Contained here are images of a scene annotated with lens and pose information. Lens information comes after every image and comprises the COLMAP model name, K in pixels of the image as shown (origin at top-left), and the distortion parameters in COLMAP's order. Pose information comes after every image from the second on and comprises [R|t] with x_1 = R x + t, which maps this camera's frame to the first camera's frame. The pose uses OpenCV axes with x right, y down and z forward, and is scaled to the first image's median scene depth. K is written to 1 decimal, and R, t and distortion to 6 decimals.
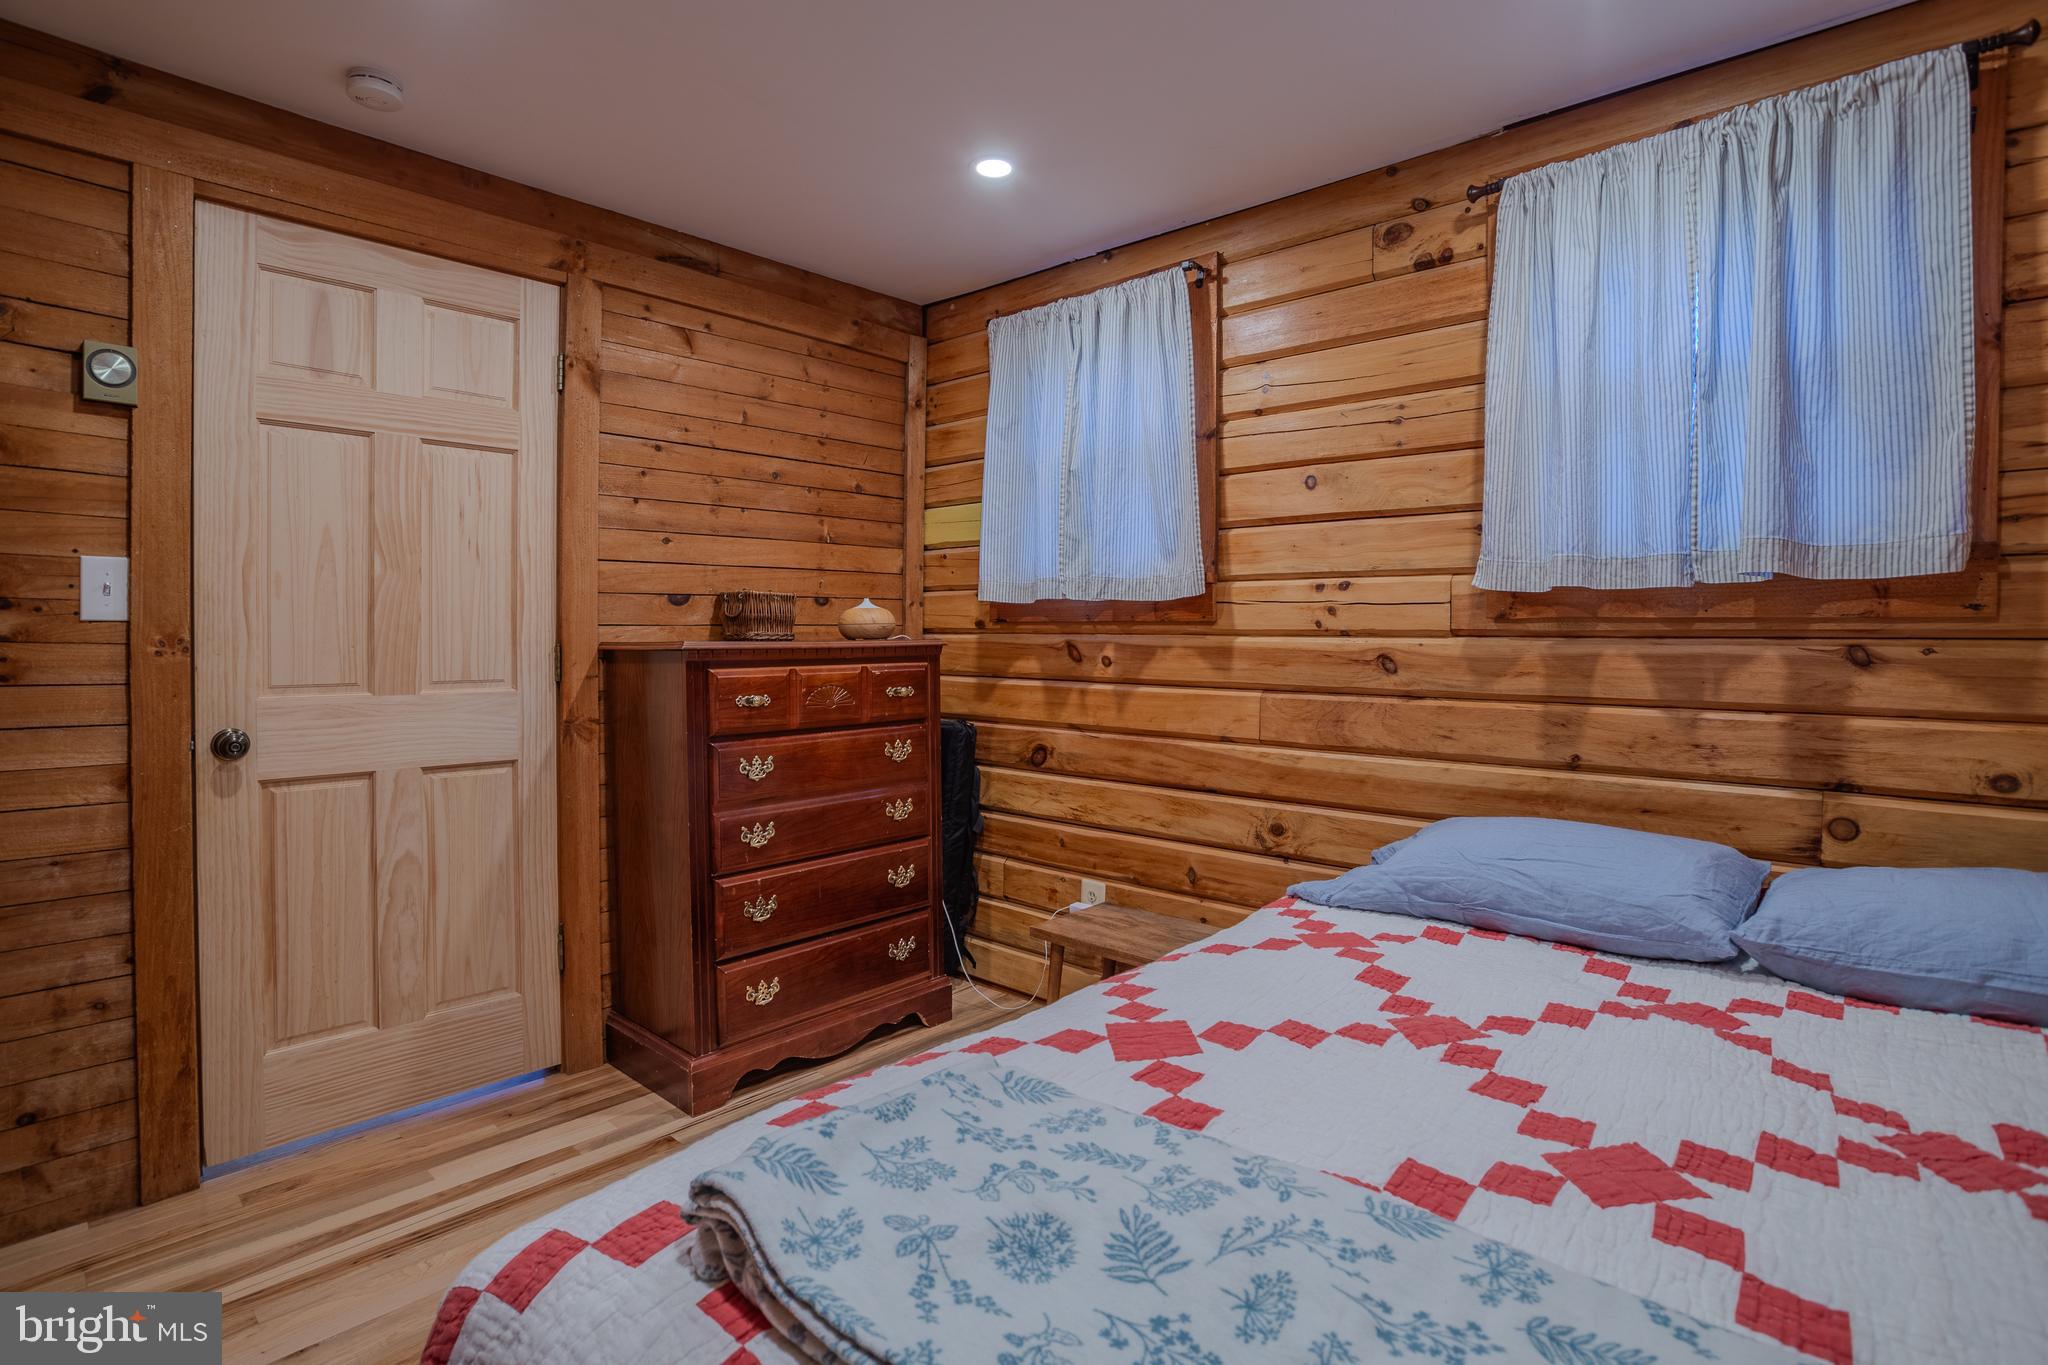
lens RADIAL K [[1060.1, 0, 1012.3], [0, 1060.1, 670.2], [0, 0, 1]] dist [-0.089198, 0.046776]
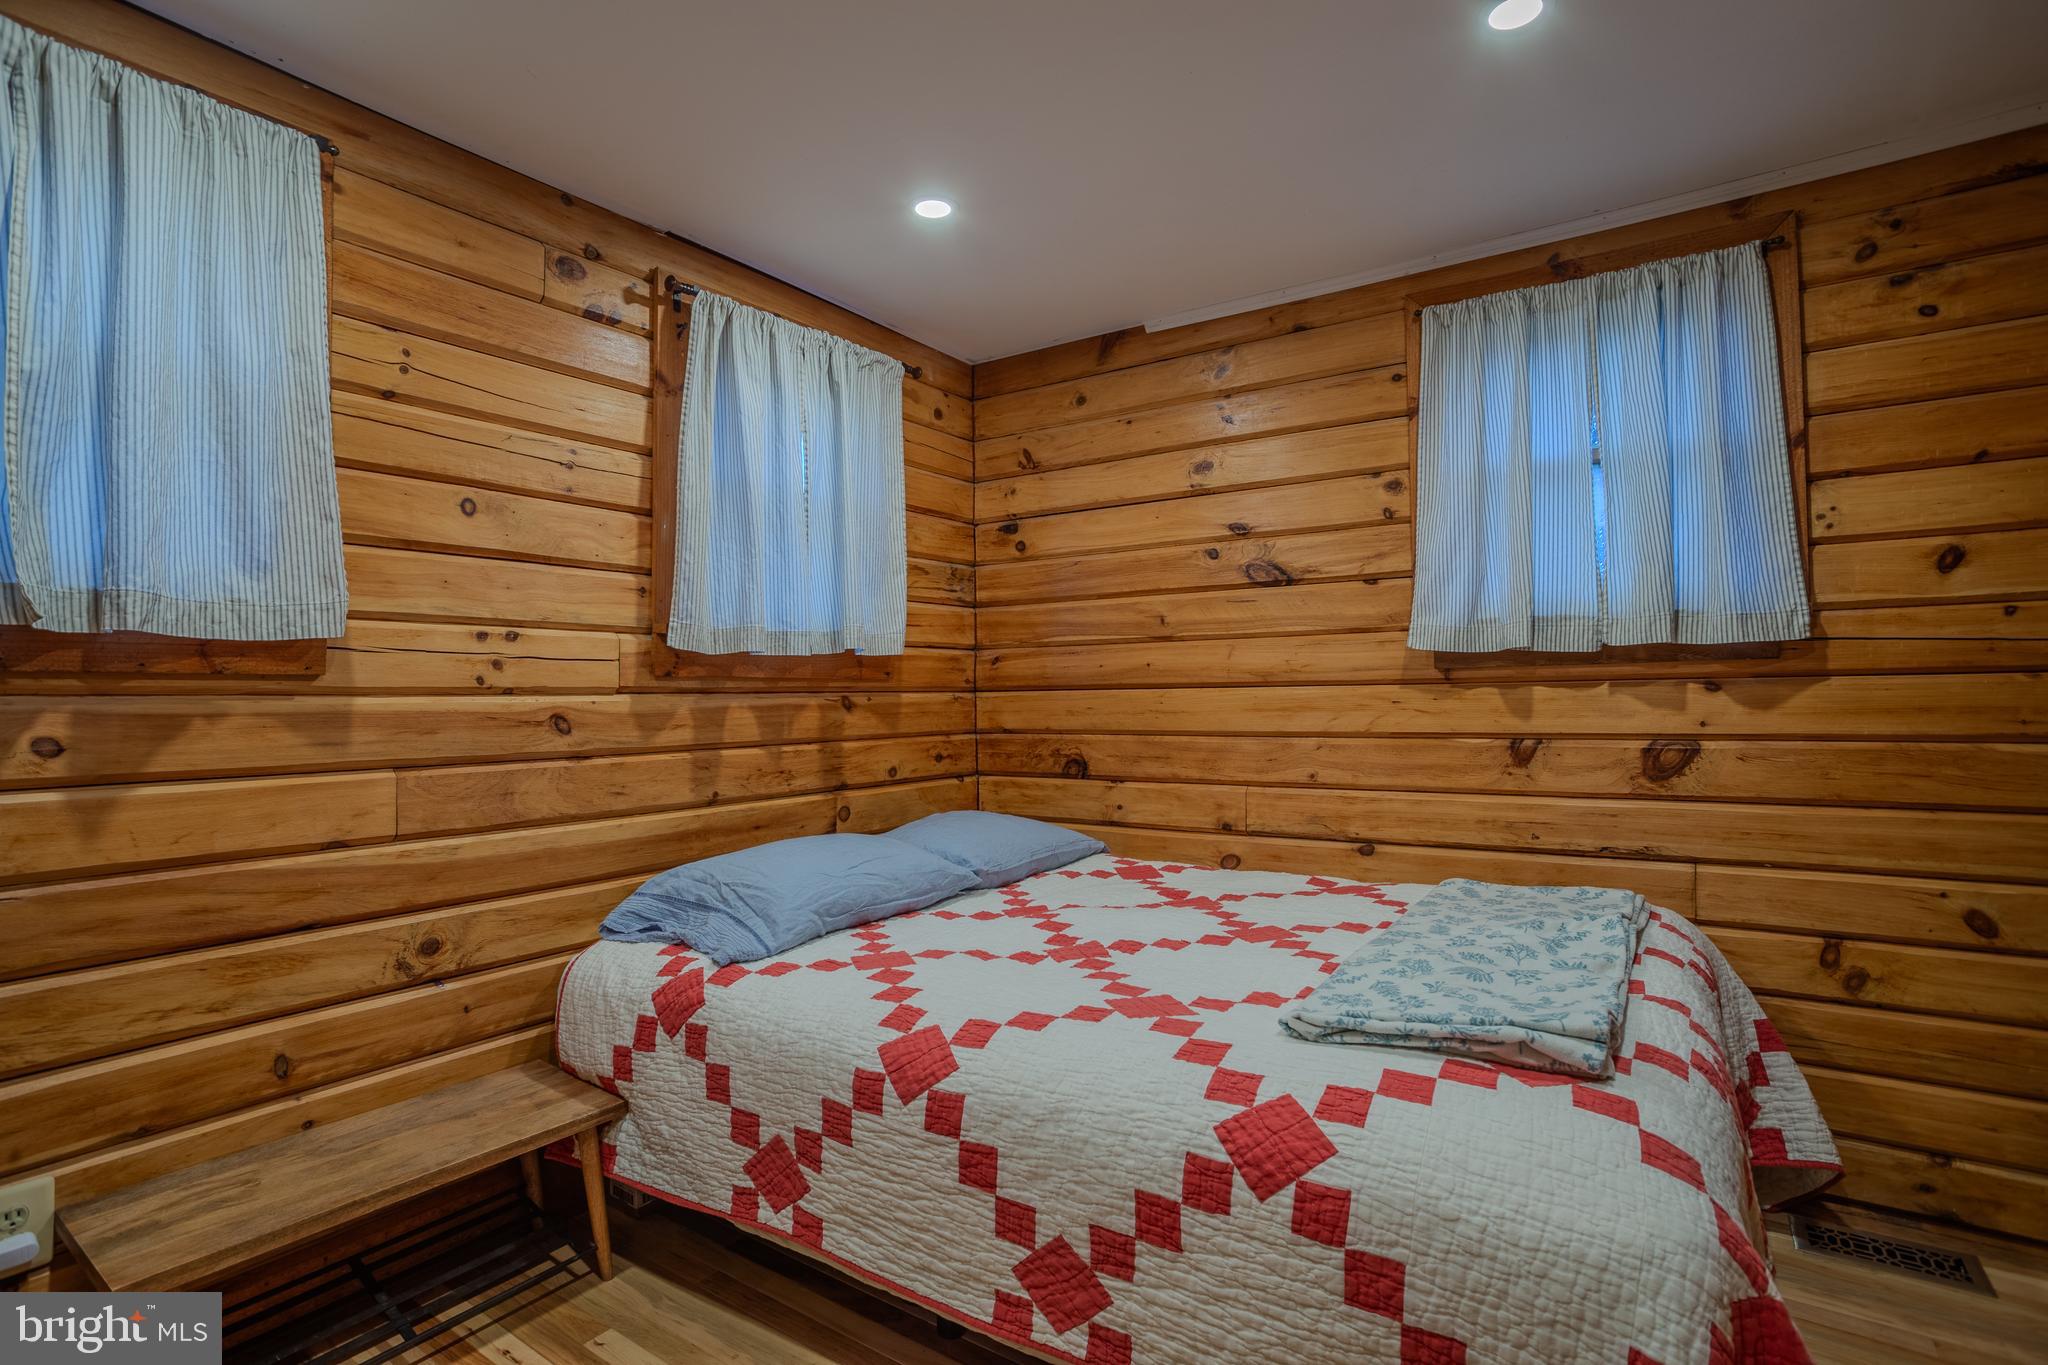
lens RADIAL K [[1060.1, 0, 1012.3], [0, 1060.1, 670.2], [0, 0, 1]] dist [-0.089198, 0.046776]
pose [[-0.186214, 0.012014, 0.982436, -0.639435], [0.033473, 0.999422, -0.005877, -0.035747], [-0.981939, 0.031791, -0.186509, 0.804327]]
